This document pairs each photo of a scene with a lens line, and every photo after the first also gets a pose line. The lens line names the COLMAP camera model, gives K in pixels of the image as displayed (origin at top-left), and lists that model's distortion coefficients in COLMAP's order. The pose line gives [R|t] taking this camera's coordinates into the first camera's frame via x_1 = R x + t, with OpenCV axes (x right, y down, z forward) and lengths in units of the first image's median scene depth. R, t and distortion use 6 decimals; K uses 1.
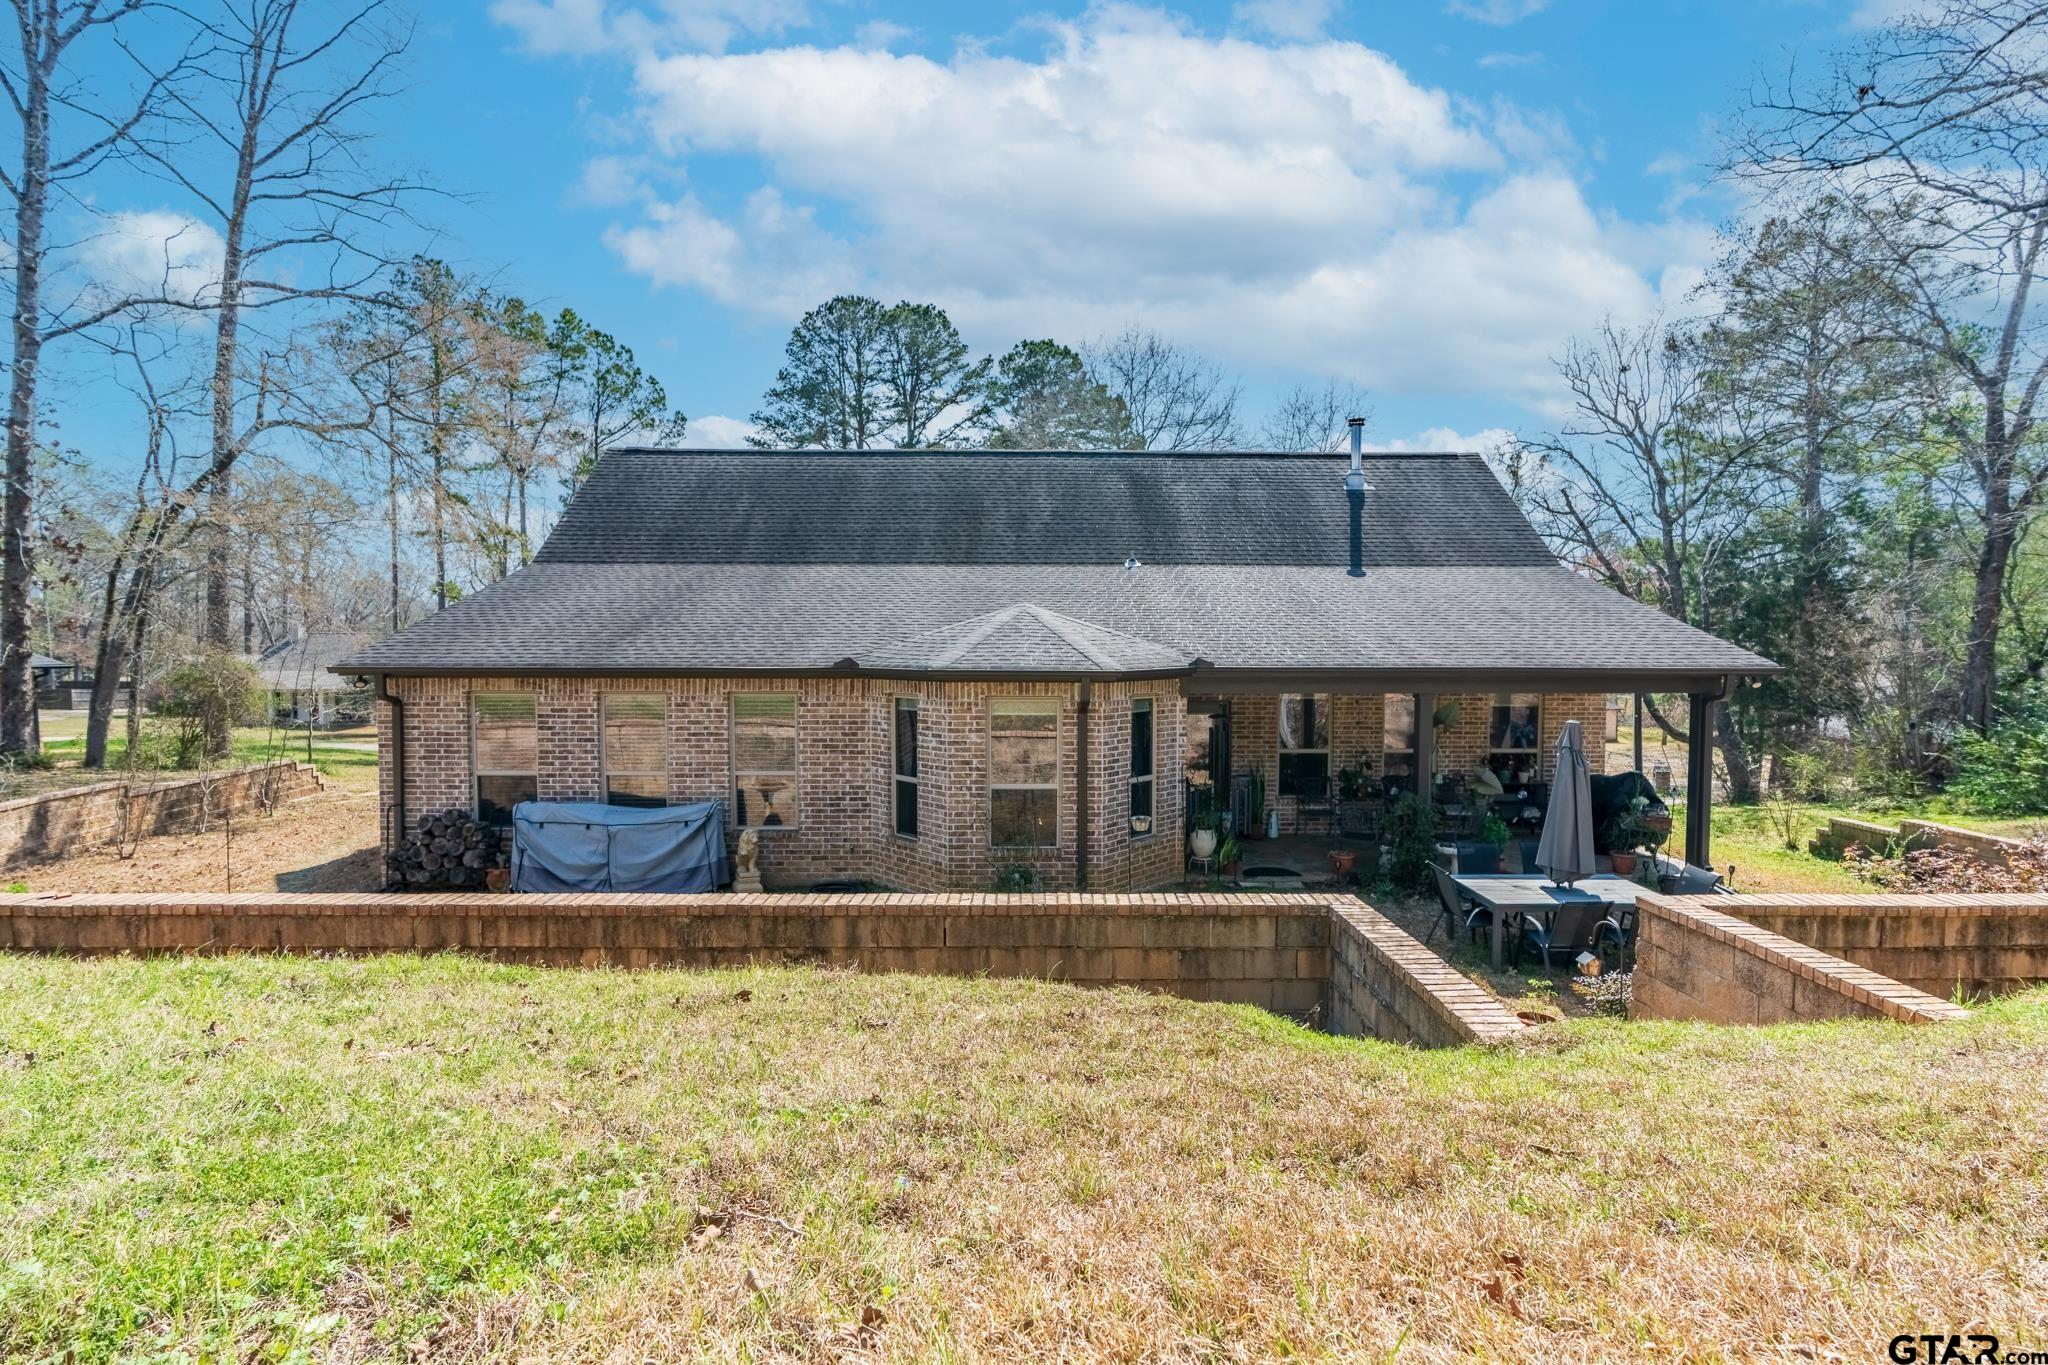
lens RADIAL K [[922.5, 0, 1023.2], [0, 922.5, 676.8], [0, 0, 1]] dist [-0.004716, 0.002034]
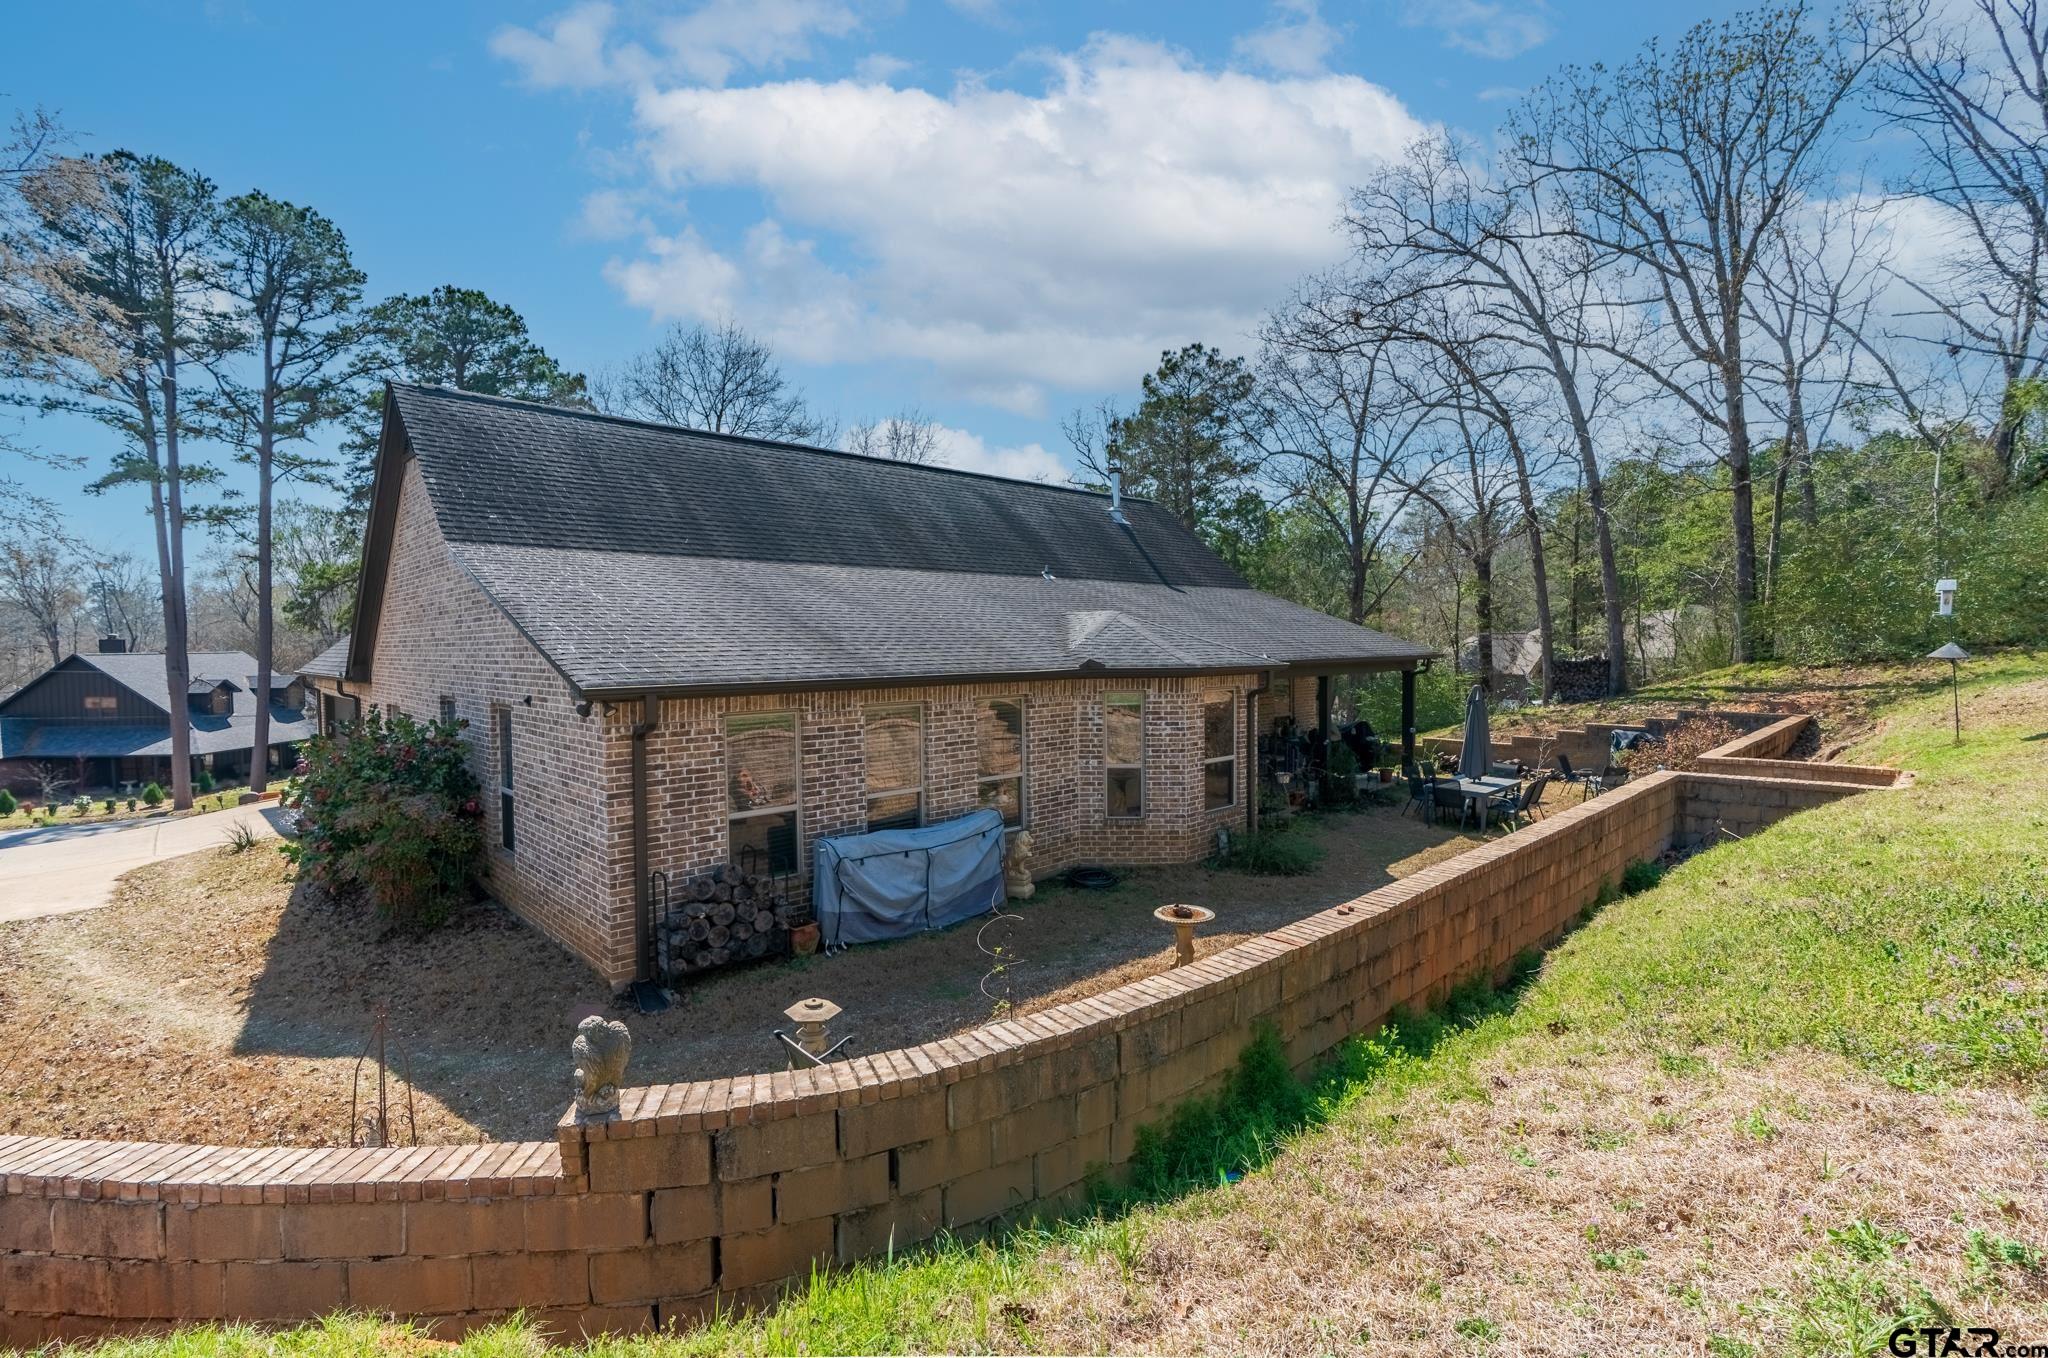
lens RADIAL K [[922.5, 0, 1022.1], [0, 922.5, 676.3], [0, 0, 1]] dist [-0.004716, 0.002034]
pose [[0.731743, -0.035777, 0.680642, -0.948626], [0.039313, 0.999174, 0.010255, -0.014257], [-0.680446, 0.019254, 0.732545, 0.252486]]
